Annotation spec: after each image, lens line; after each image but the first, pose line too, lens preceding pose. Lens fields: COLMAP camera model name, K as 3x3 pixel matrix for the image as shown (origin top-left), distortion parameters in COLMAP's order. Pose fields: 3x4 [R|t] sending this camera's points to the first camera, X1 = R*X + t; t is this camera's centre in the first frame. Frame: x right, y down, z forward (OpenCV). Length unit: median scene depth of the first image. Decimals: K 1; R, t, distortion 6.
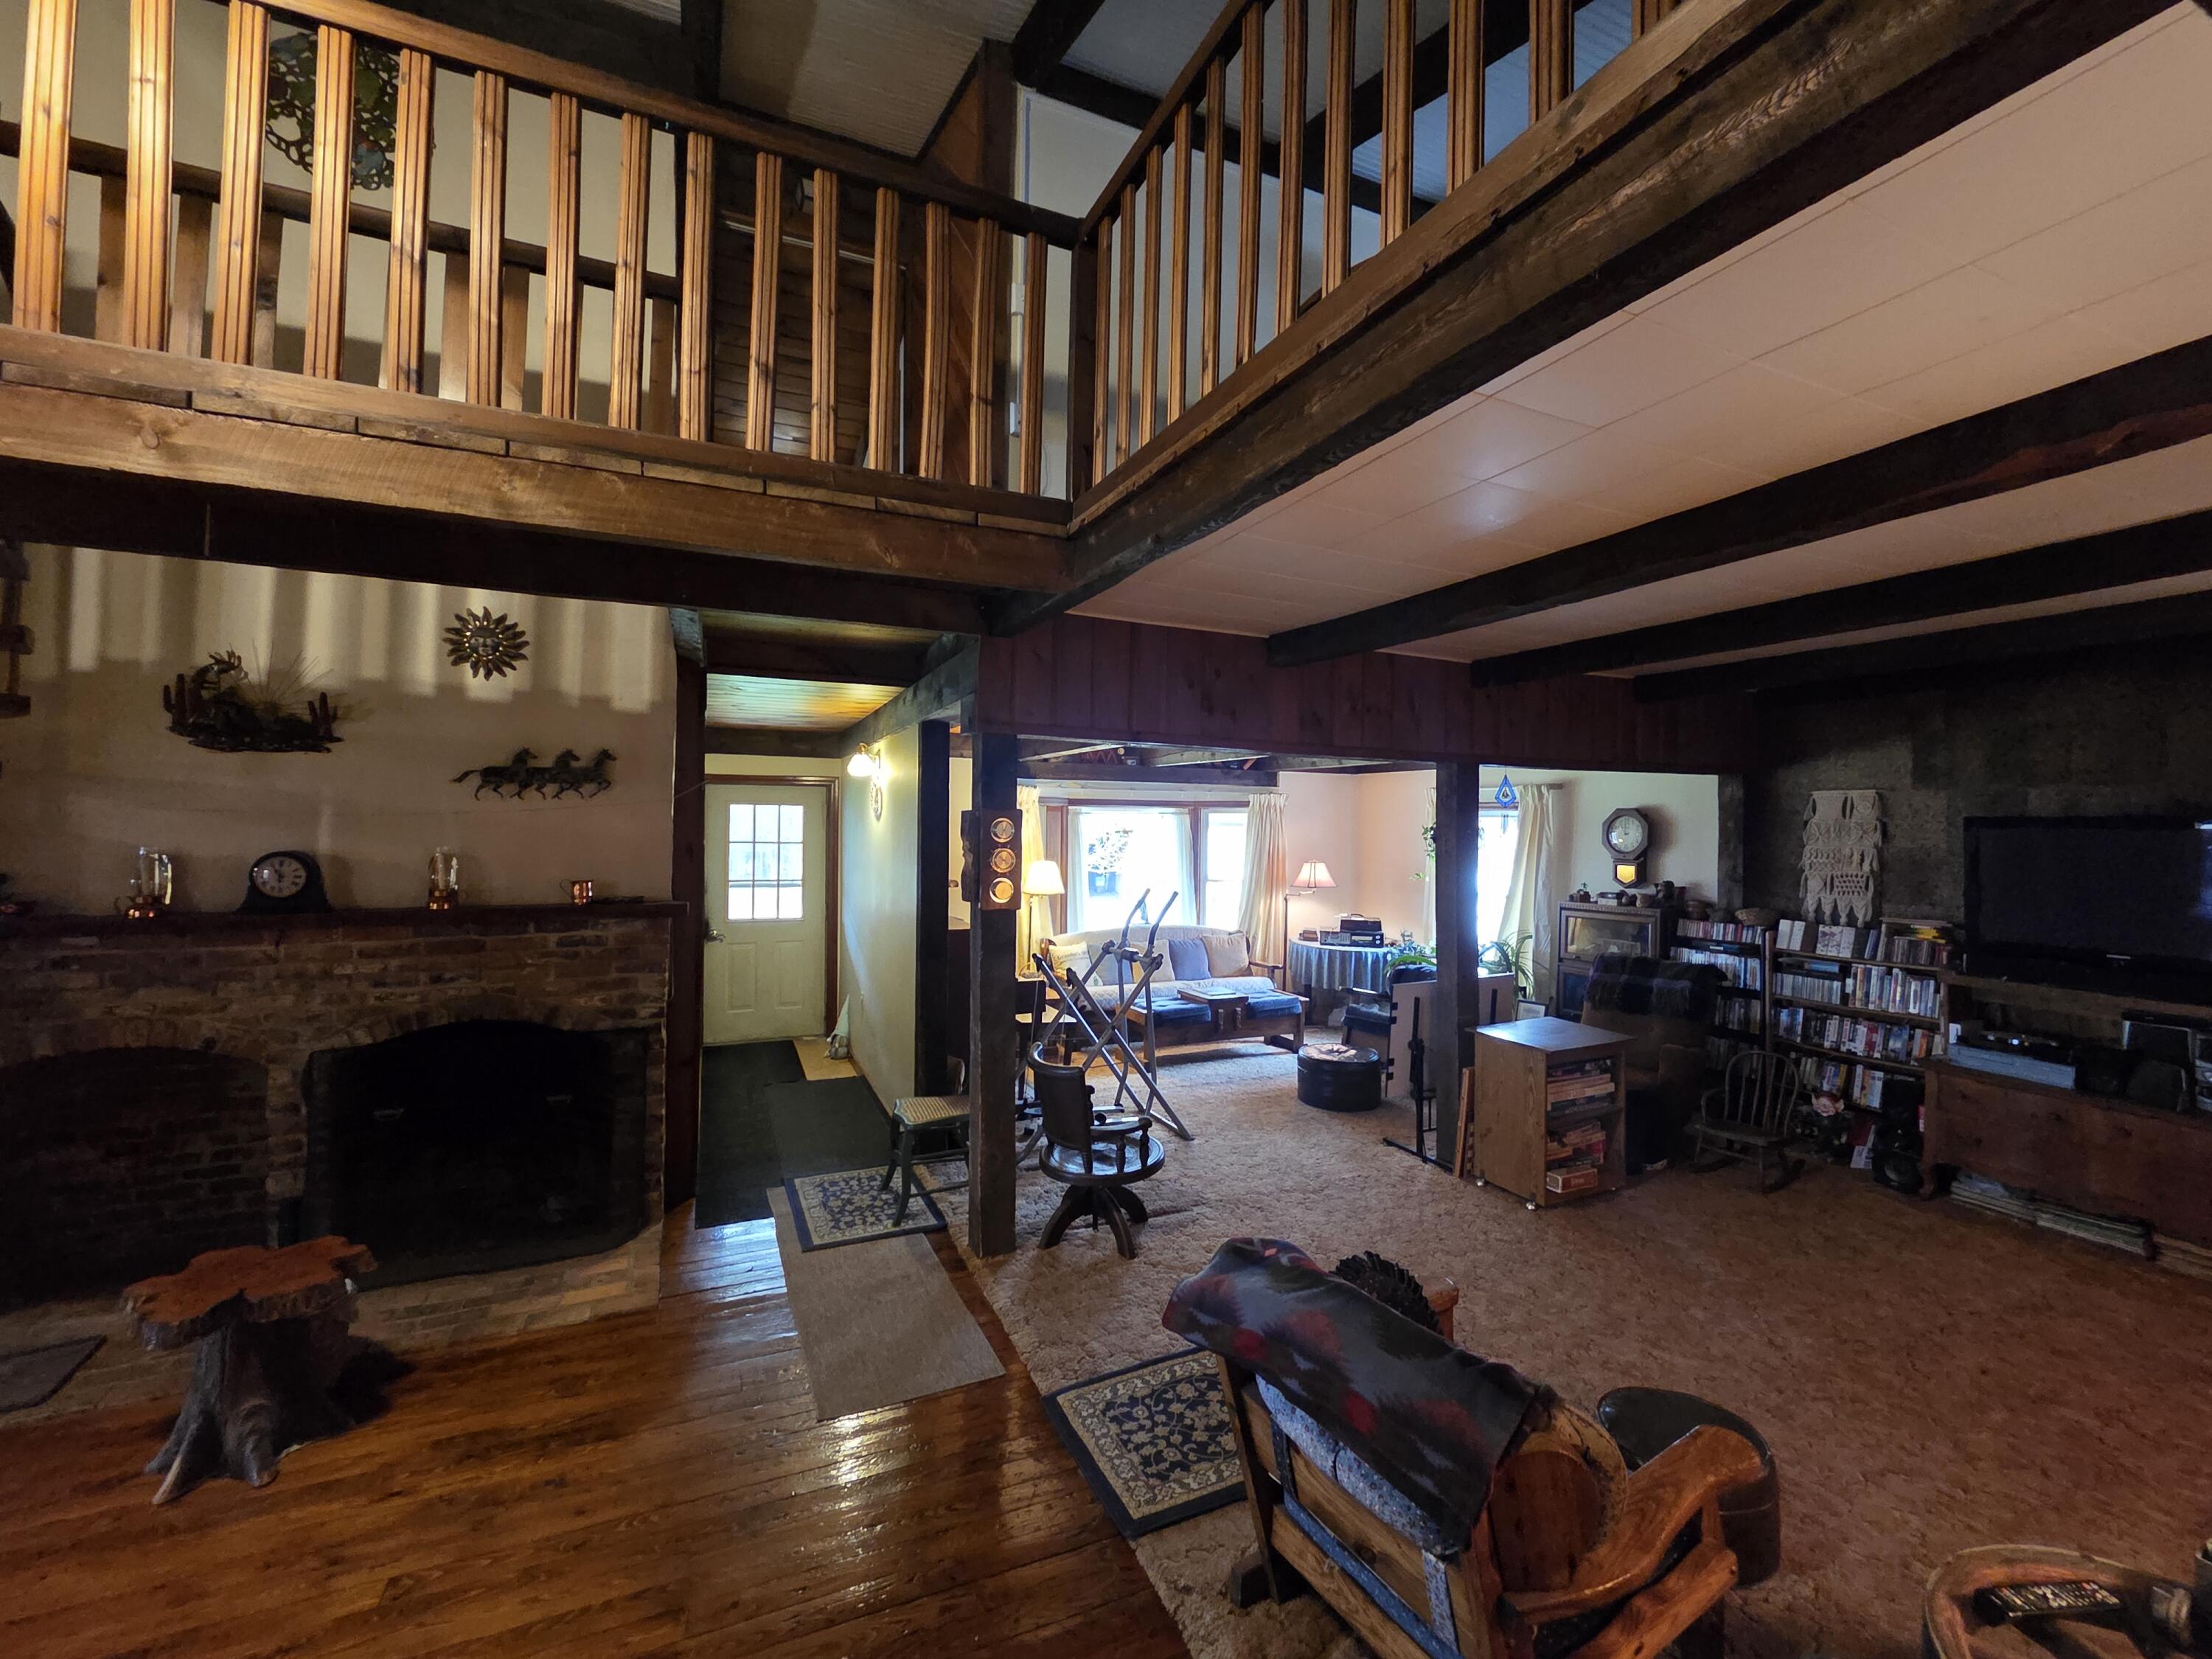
lens RADIAL K [[911.1, 0, 1108.5], [0, 911.1, 823.2], [0, 0, 1]] dist [0.002557, -0.002713]
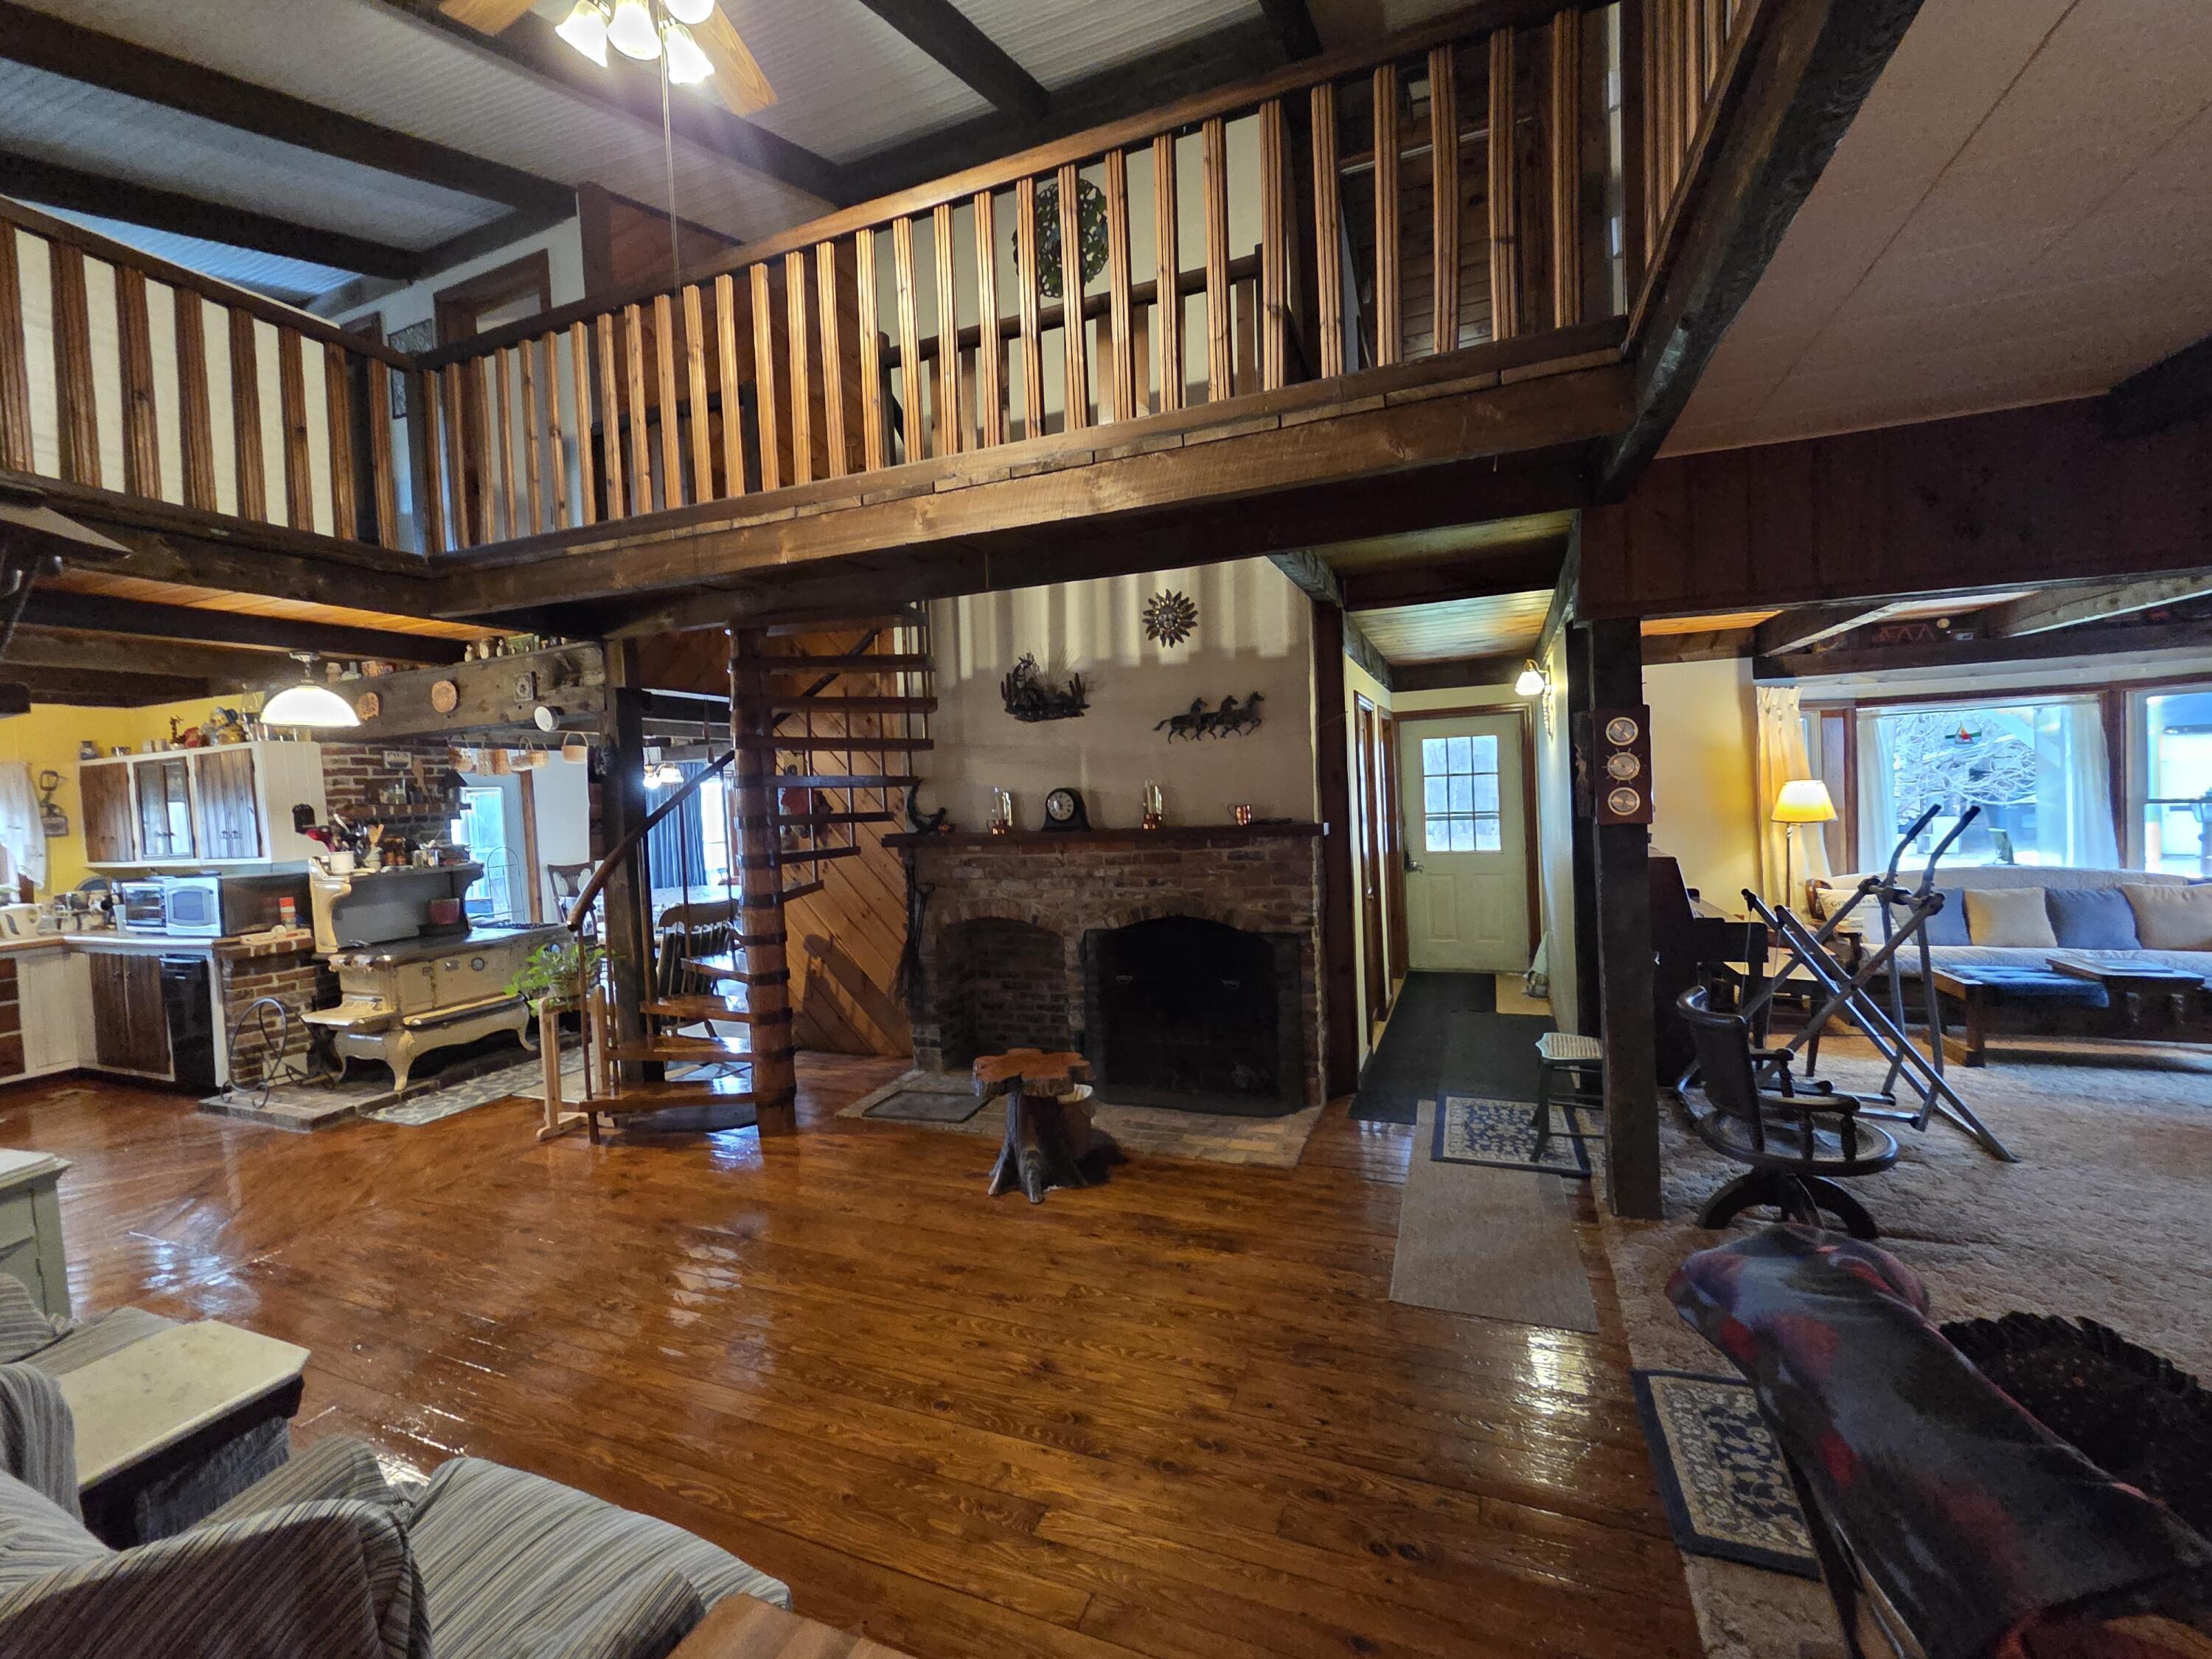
lens RADIAL K [[911.1, 0, 1104.4], [0, 911.1, 818.0], [0, 0, 1]] dist [0.002557, -0.002713]
pose [[0.696048, -0.017459, -0.717783, 0.151036], [0.056007, 0.997978, 0.030038, 0.034282], [0.715807, -0.061109, 0.695619, 0.045812]]
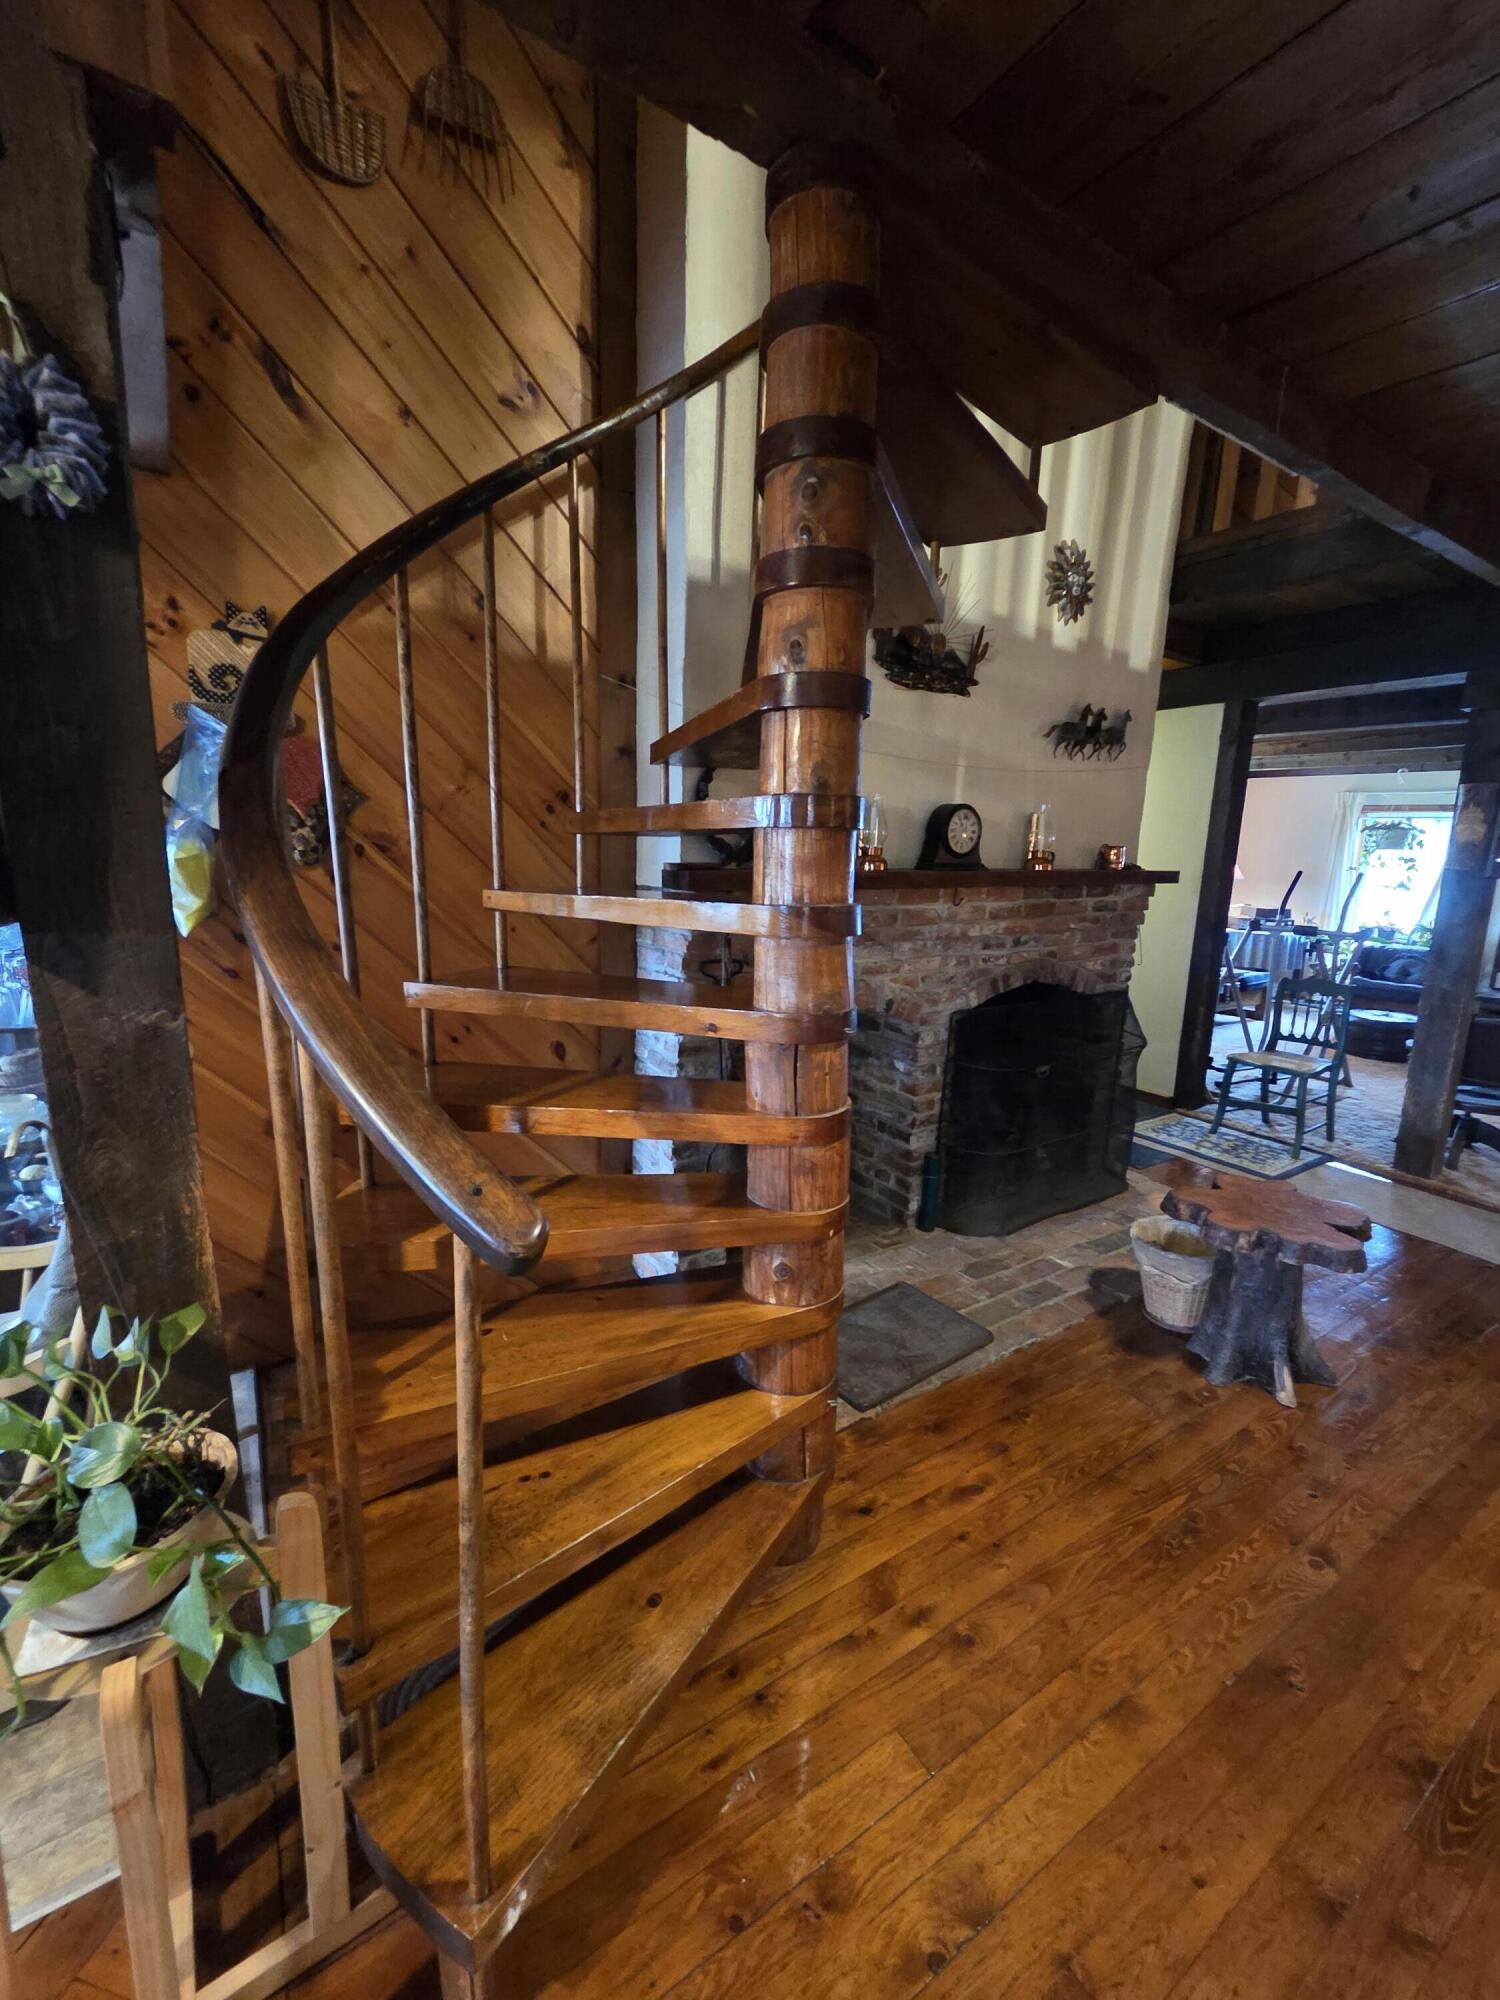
lens RADIAL K [[823.8, 0, 761.6], [0, 823.8, 996.5], [0, 0, 1]] dist [0.002557, -0.002713]
pose [[0.987171, -0.012078, 0.159207, -1.129930], [-0.018939, 0.981237, 0.191875, 0.060514], [-0.158537, -0.192429, 0.968420, 0.156126]]
